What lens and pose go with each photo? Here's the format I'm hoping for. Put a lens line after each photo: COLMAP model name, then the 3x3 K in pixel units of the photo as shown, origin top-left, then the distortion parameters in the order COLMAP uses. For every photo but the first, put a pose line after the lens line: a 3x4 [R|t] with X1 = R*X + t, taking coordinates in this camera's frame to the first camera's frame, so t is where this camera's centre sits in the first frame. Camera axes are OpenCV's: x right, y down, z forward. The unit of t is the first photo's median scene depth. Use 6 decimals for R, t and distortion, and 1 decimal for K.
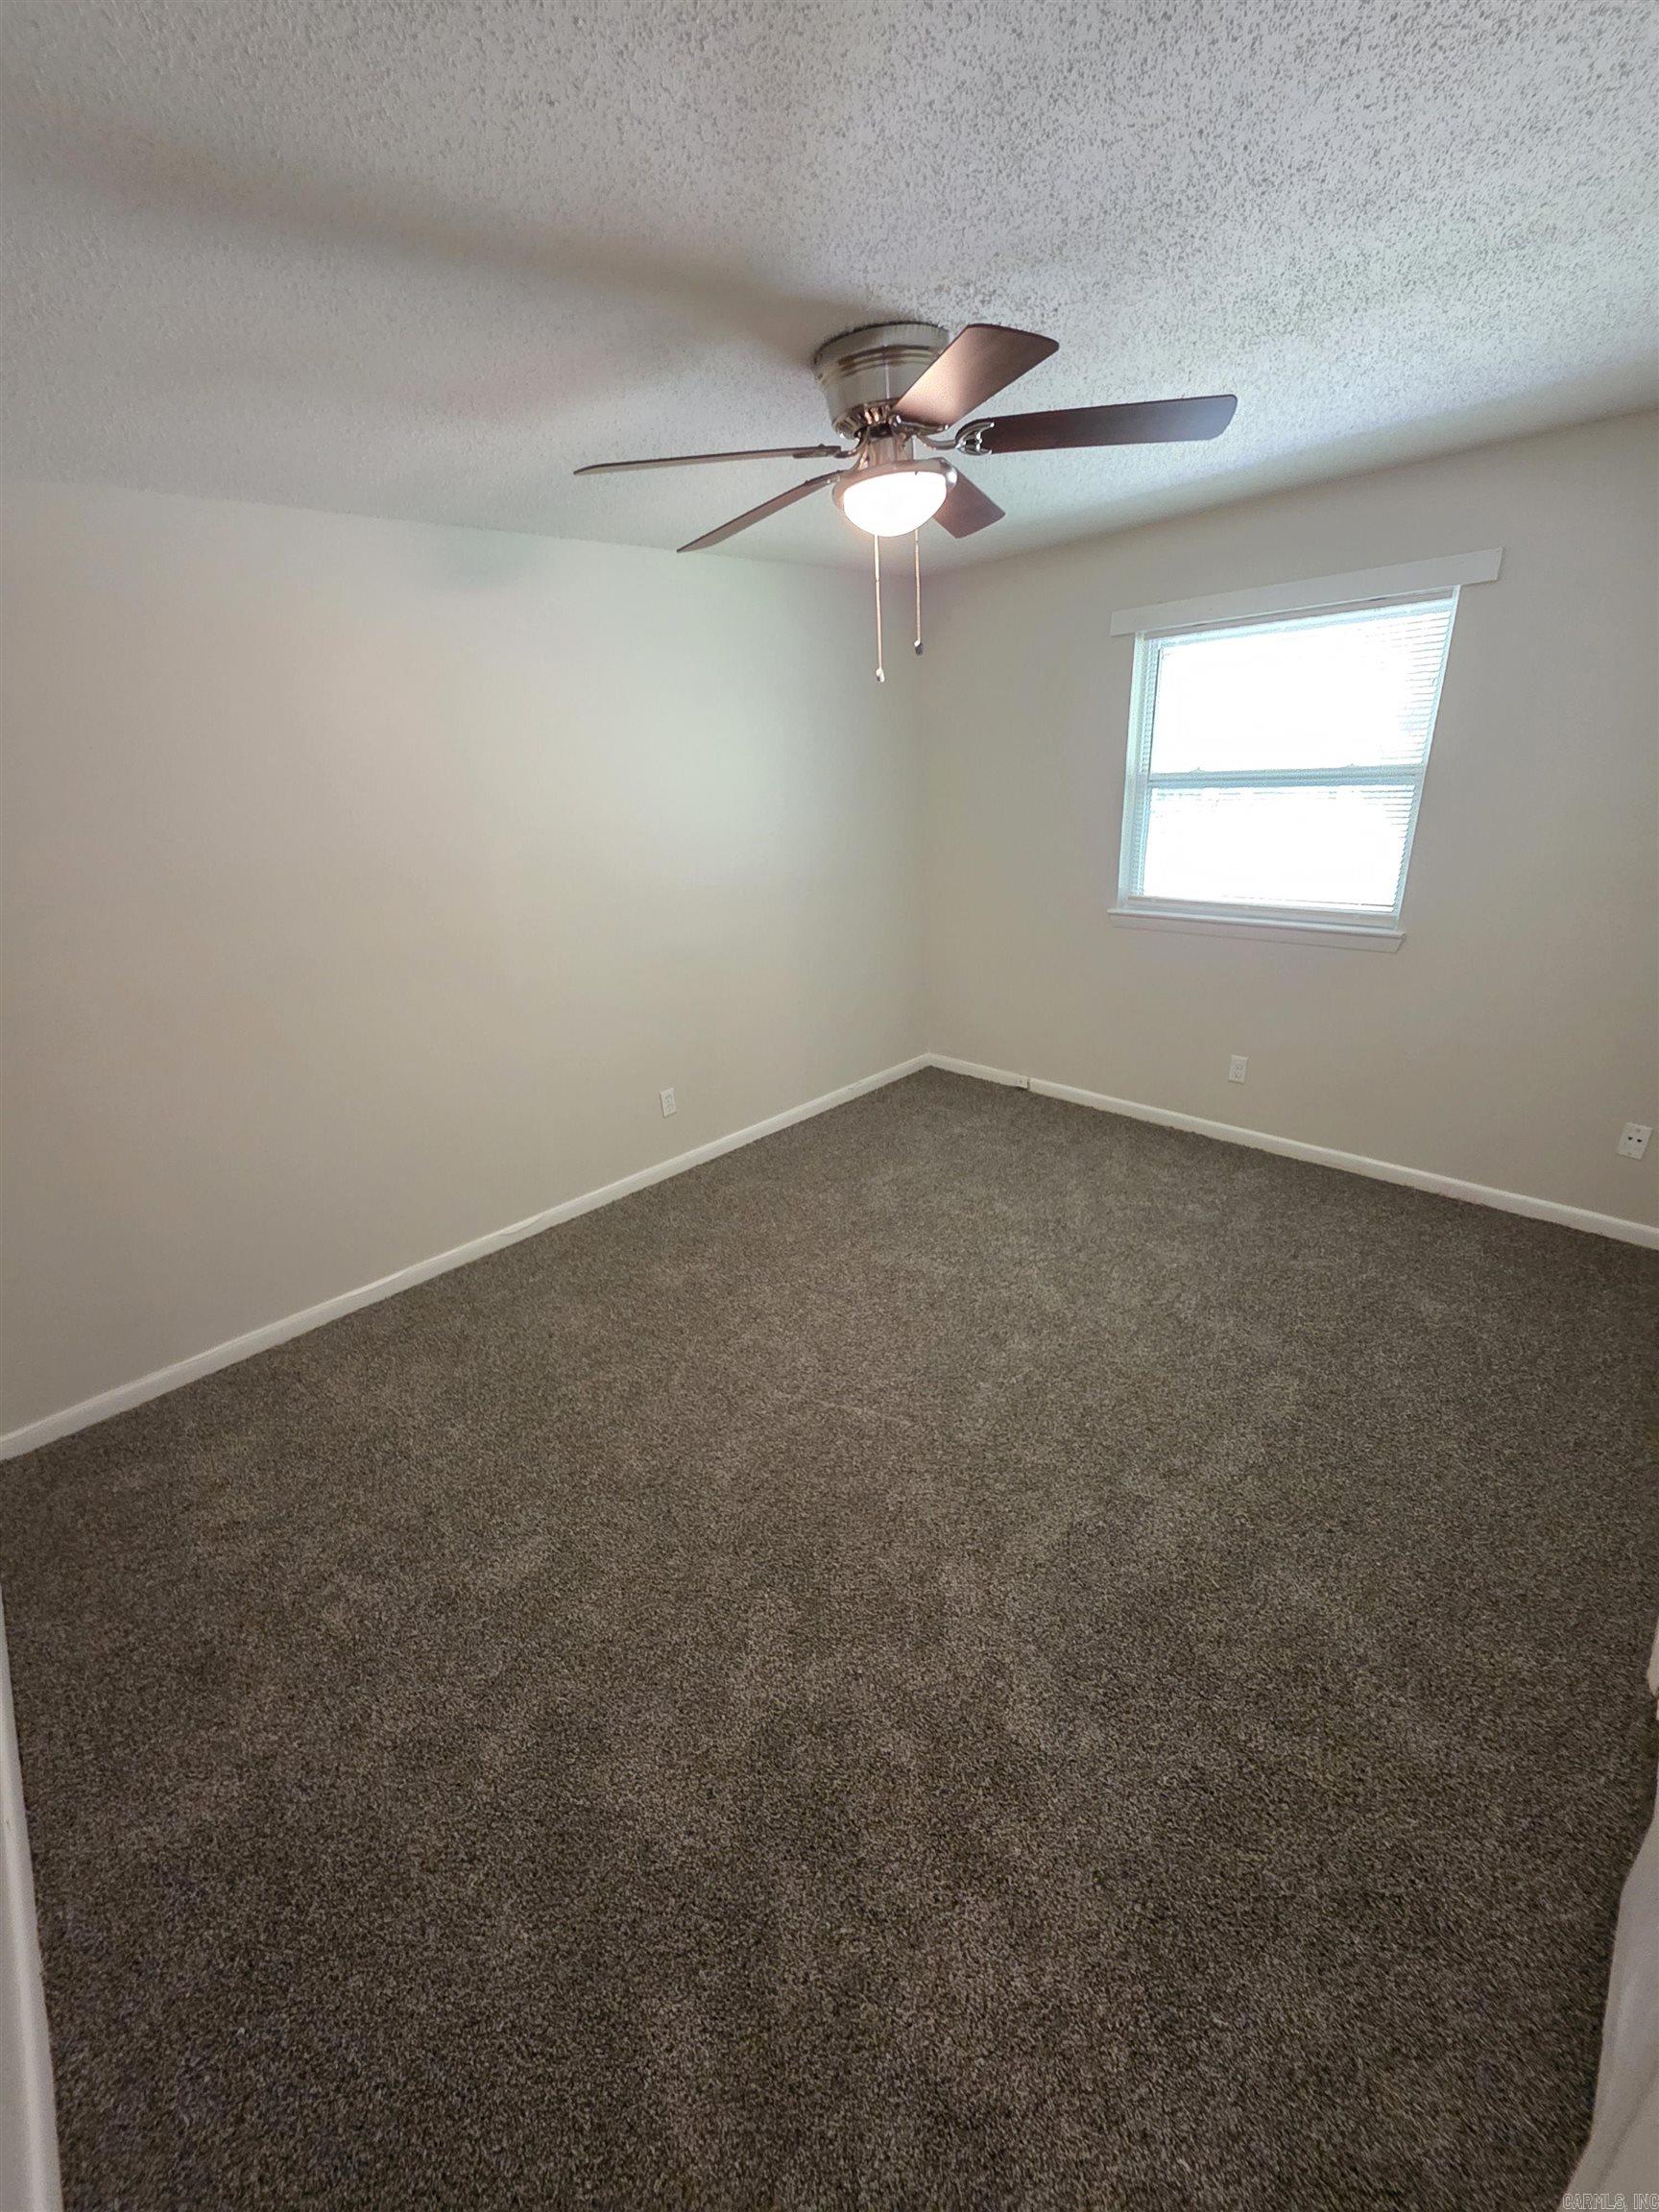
lens RADIAL K [[888.3, 0, 829.5], [0, 888.3, 1106.0], [0, 0, 1]] dist [0.000043, -0.000126]
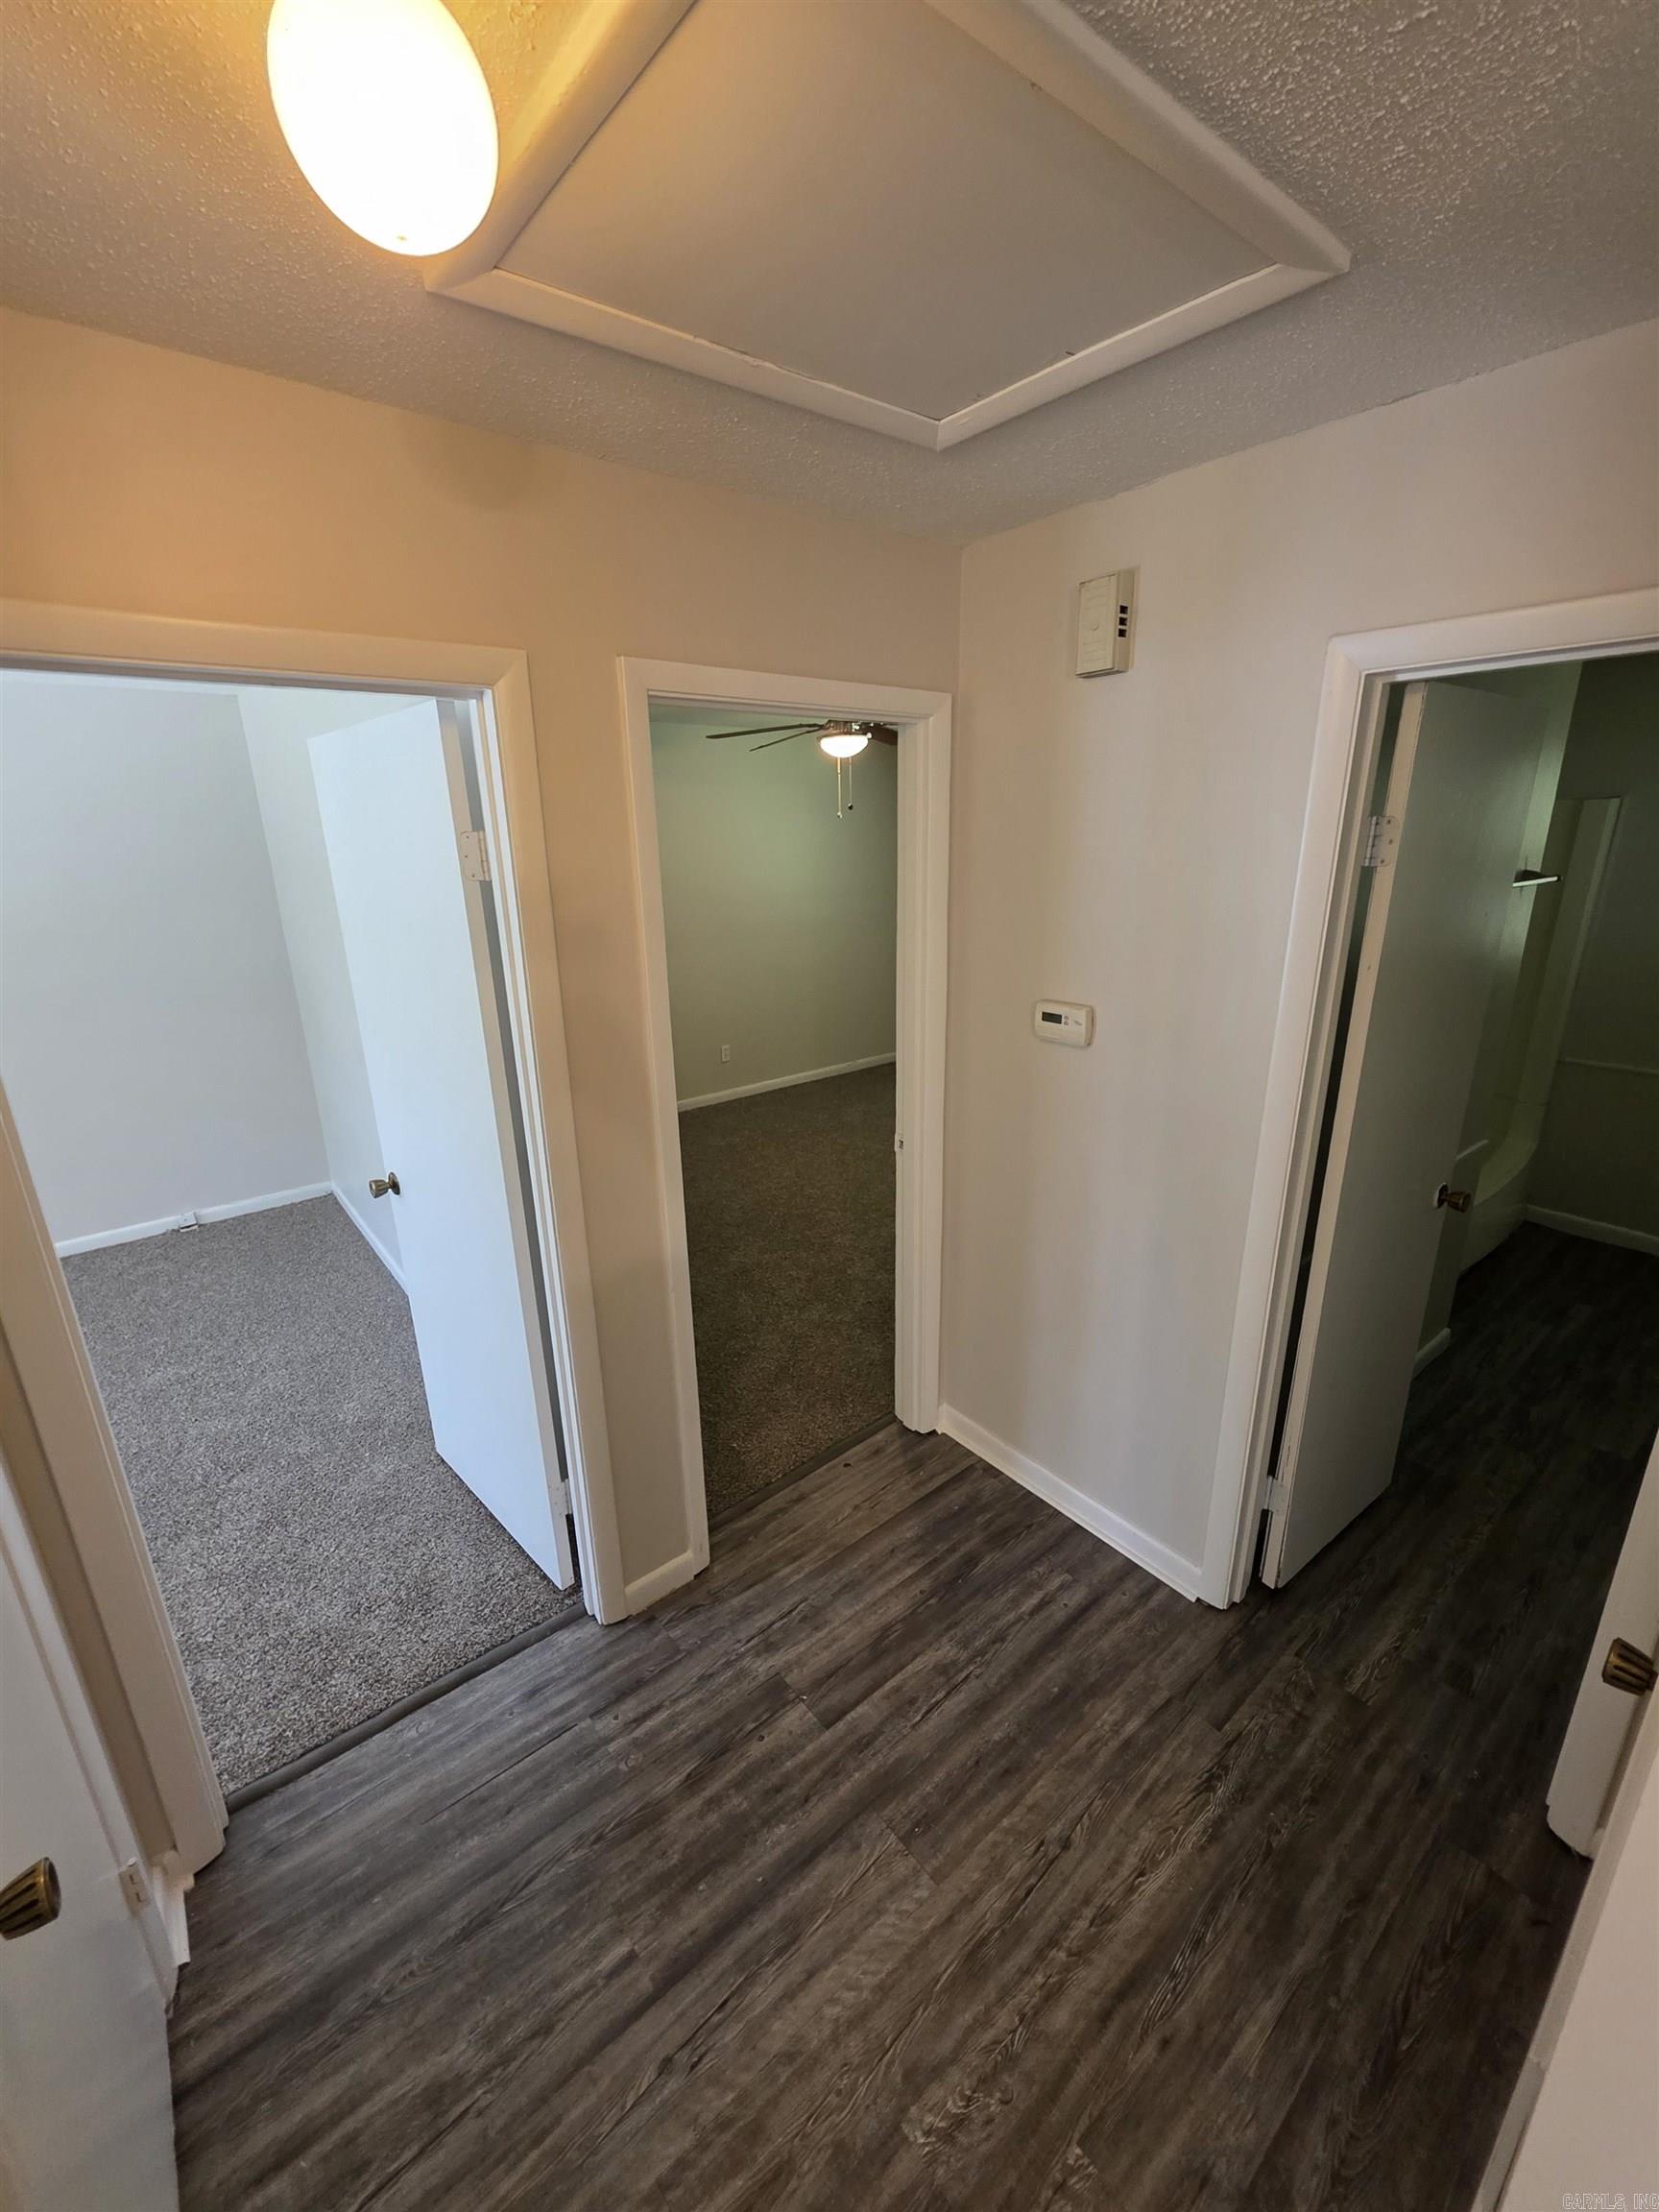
lens RADIAL K [[888.3, 0, 829.5], [0, 888.3, 1106.0], [0, 0, 1]] dist [0.000043, -0.000126]
pose [[0.995286, 0.064927, -0.072038, 0.157234], [-0.070187, 0.994855, -0.073061, 0.240432], [0.066924, 0.077773, 0.994722, -0.710469]]
